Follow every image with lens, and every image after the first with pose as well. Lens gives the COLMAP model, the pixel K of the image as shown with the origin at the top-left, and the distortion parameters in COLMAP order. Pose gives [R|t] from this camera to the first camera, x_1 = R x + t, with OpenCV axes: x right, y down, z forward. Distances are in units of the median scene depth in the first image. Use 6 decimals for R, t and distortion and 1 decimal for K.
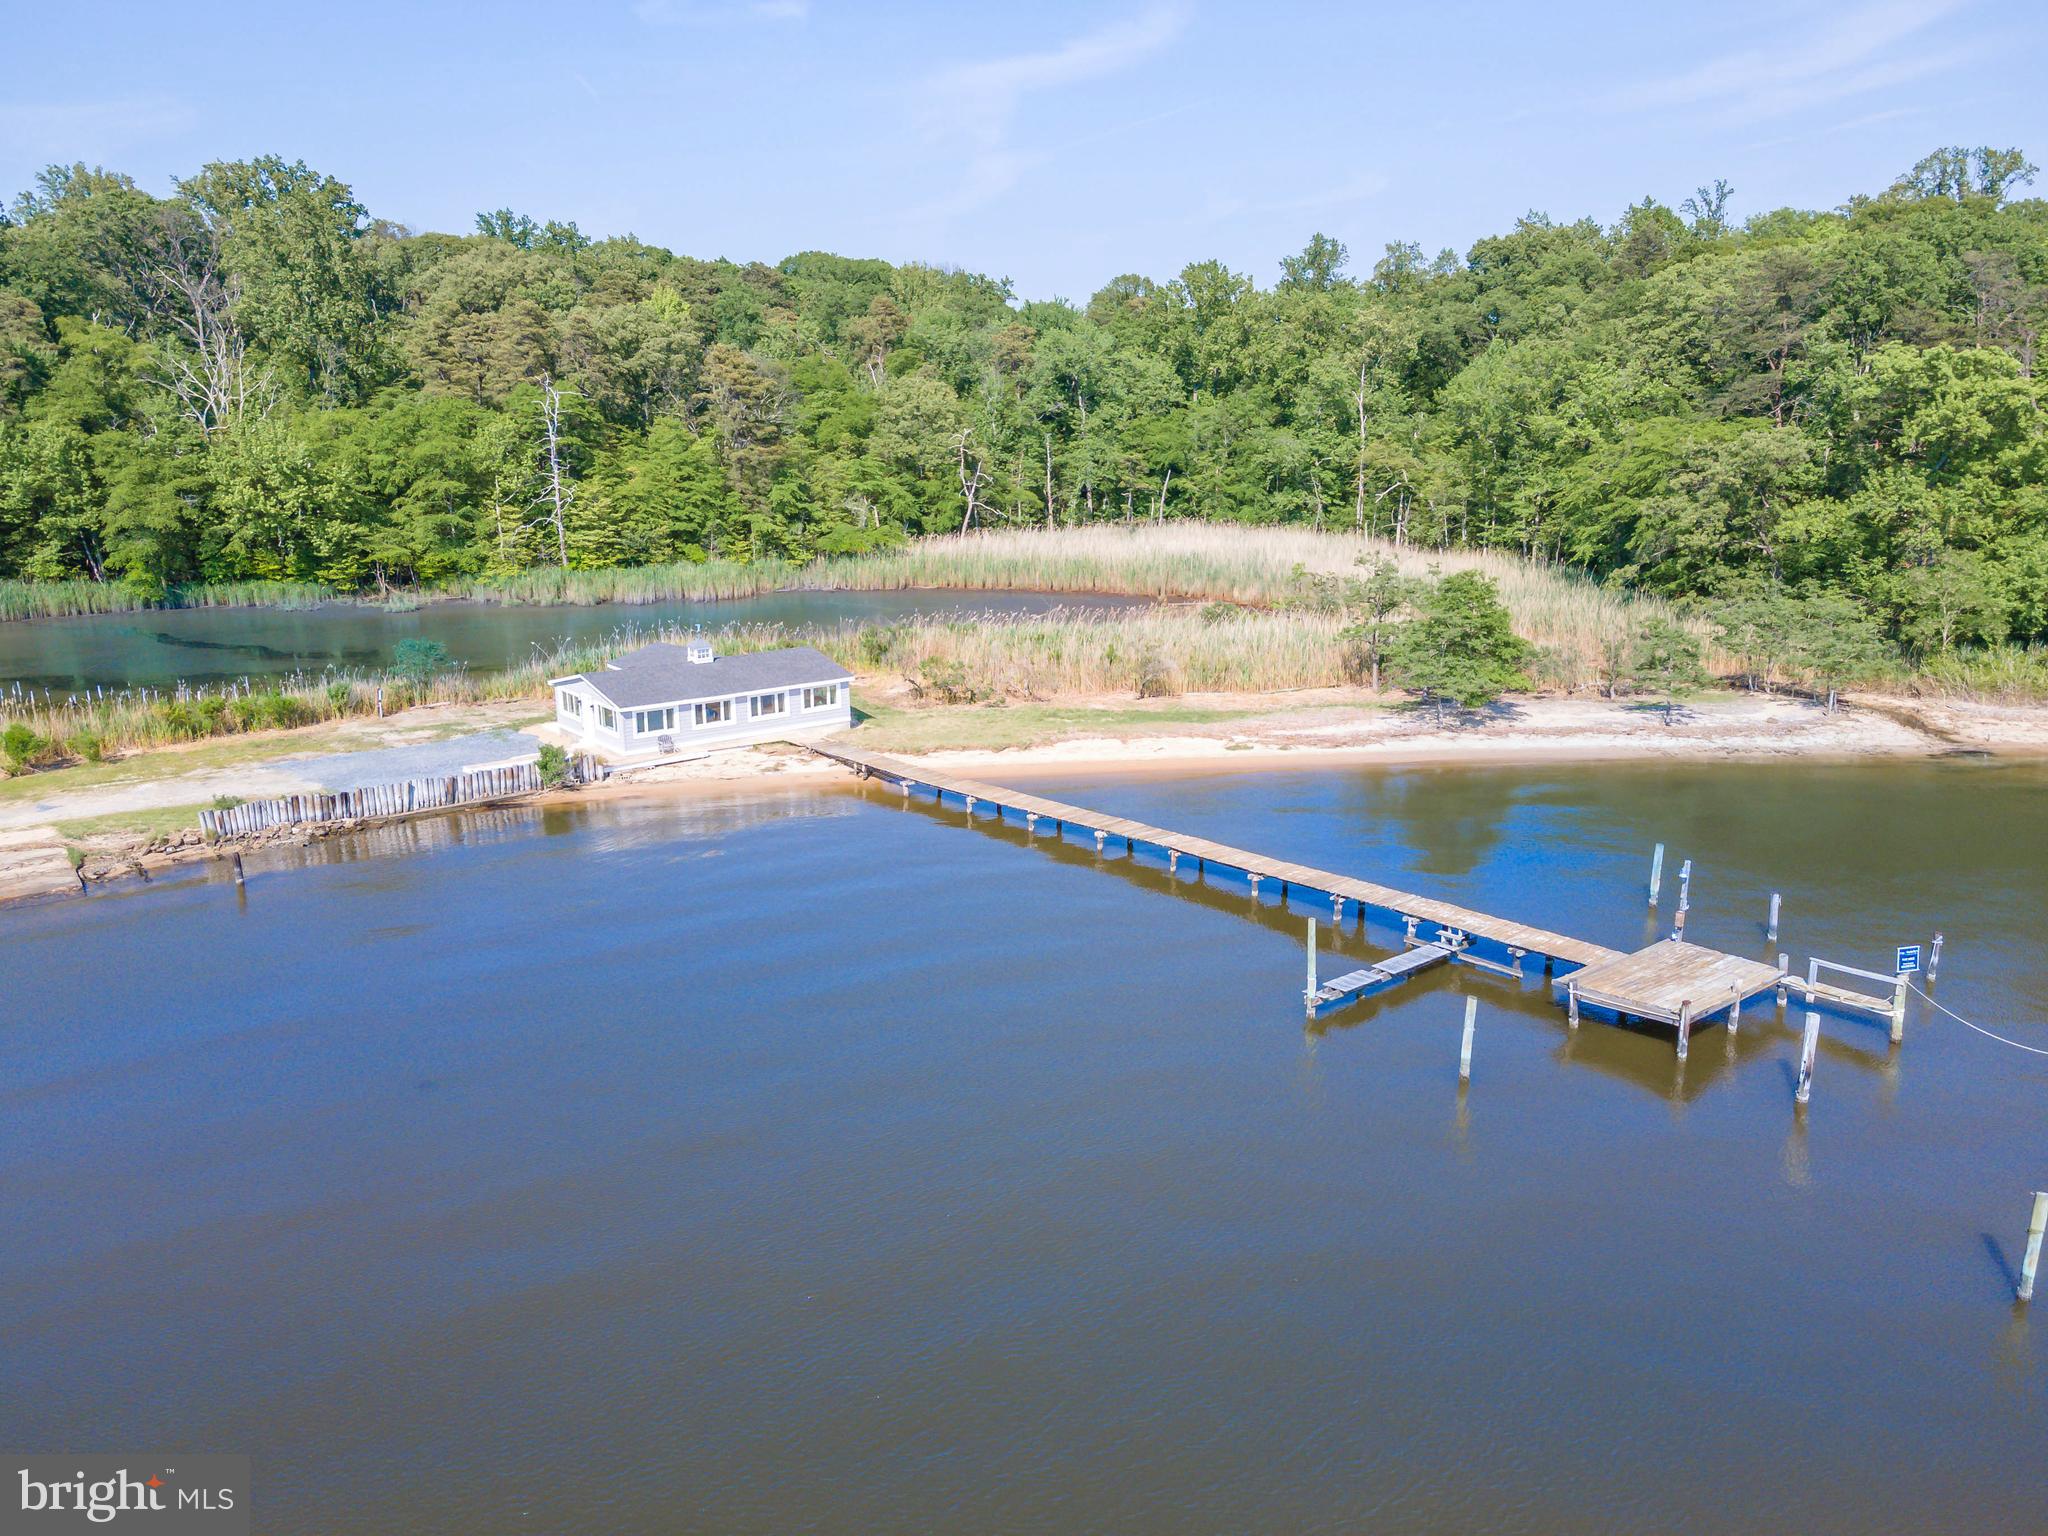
lens RADIAL K [[1535.9, 0, 1017.5], [0, 1535.9, 769.8], [0, 0, 1]] dist [-0.031485, 0.131443]
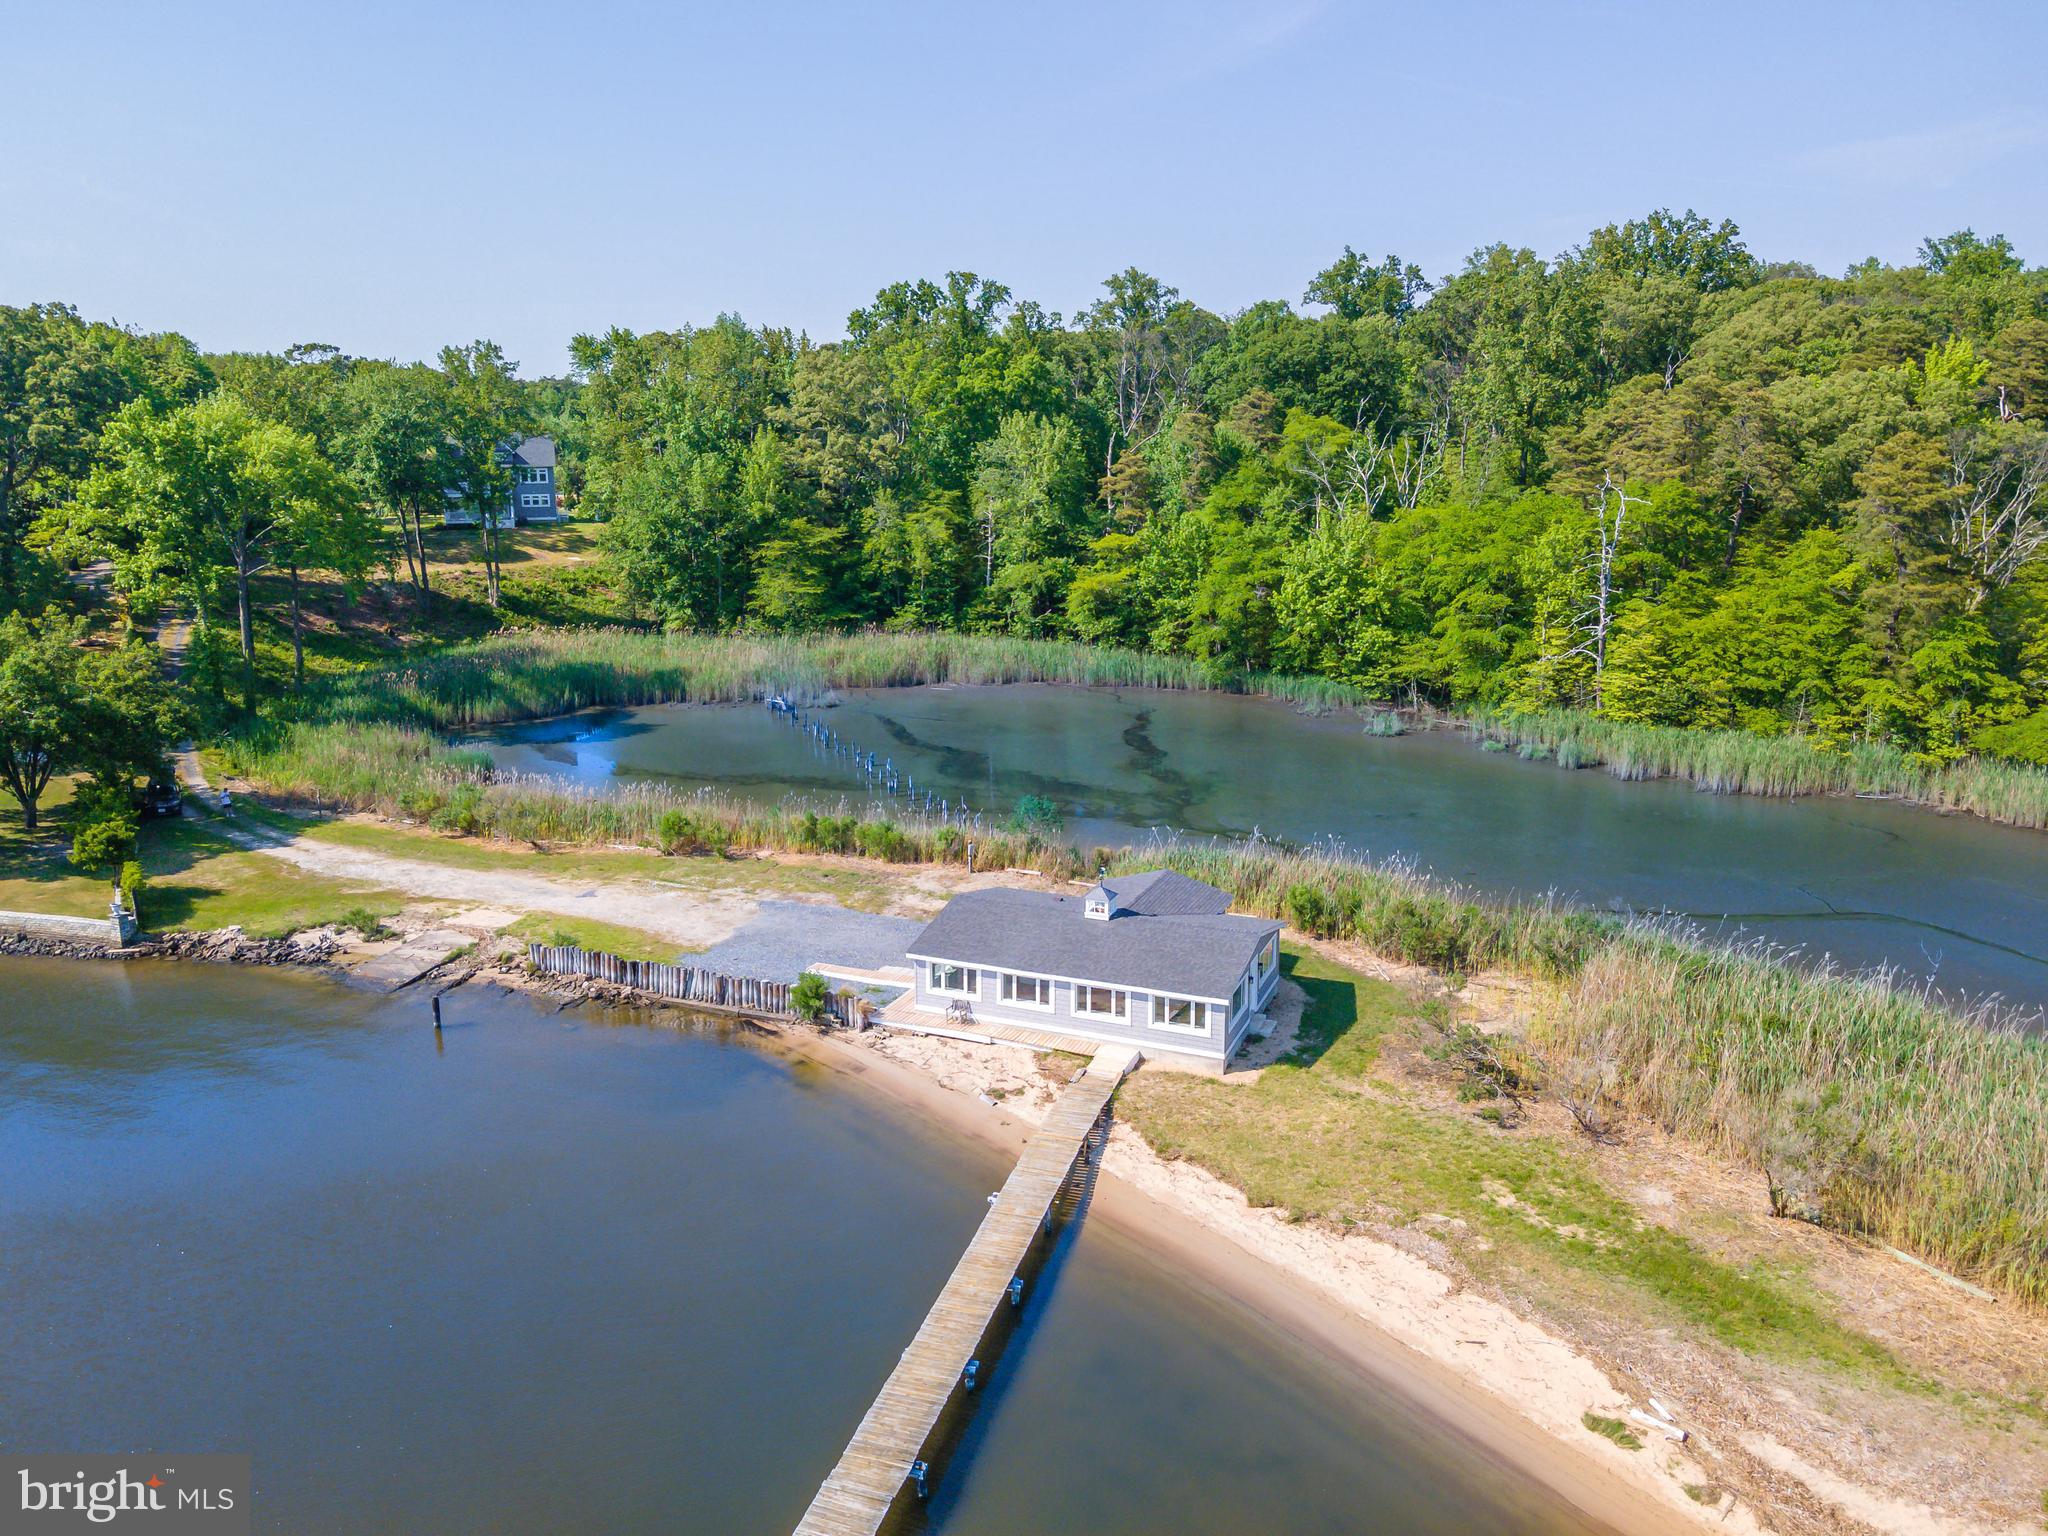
lens RADIAL K [[1515.9, 0, 1016.5], [0, 1515.9, 776.4], [0, 0, 1]] dist [0.014273, 0.064243]
pose [[0.514093, 0.200819, -0.833895, 0.229108], [-0.208642, 0.972283, 0.105518, -0.123854], [0.831972, 0.119739, 0.541743, 0.327019]]
